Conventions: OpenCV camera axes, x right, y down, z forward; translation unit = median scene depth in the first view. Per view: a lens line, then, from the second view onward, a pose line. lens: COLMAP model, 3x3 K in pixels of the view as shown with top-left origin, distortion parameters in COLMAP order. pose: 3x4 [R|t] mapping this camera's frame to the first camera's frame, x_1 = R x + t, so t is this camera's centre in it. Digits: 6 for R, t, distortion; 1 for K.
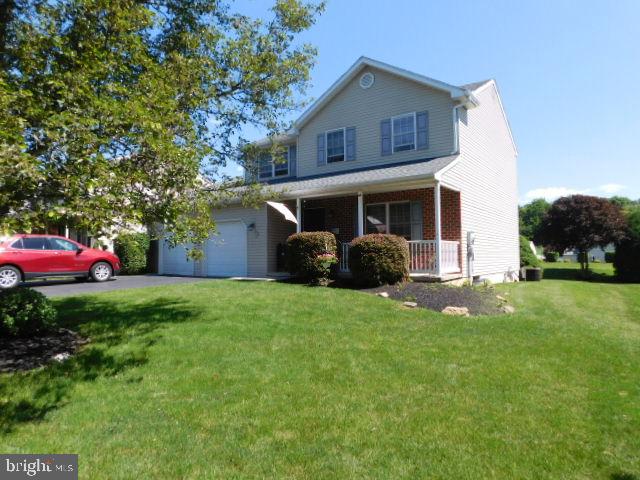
lens RADIAL K [[428.7, 0, 321.2], [0, 428.7, 239.6], [0, 0, 1]] dist [-0.051699, 0.006129]
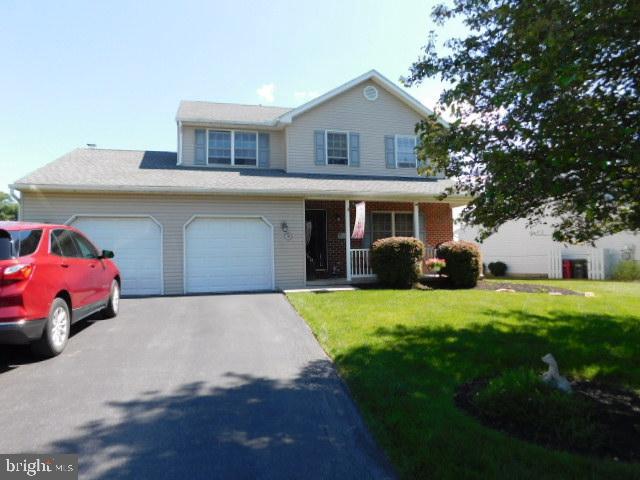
lens RADIAL K [[428.7, 0, 320.9], [0, 428.7, 239.0], [0, 0, 1]] dist [-0.051699, 0.006129]
pose [[0.599672, 0.036268, 0.799424, -0.784899], [-0.013062, 0.999283, -0.035538, 0.022212], [-0.800139, 0.010869, 0.599716, 0.472014]]
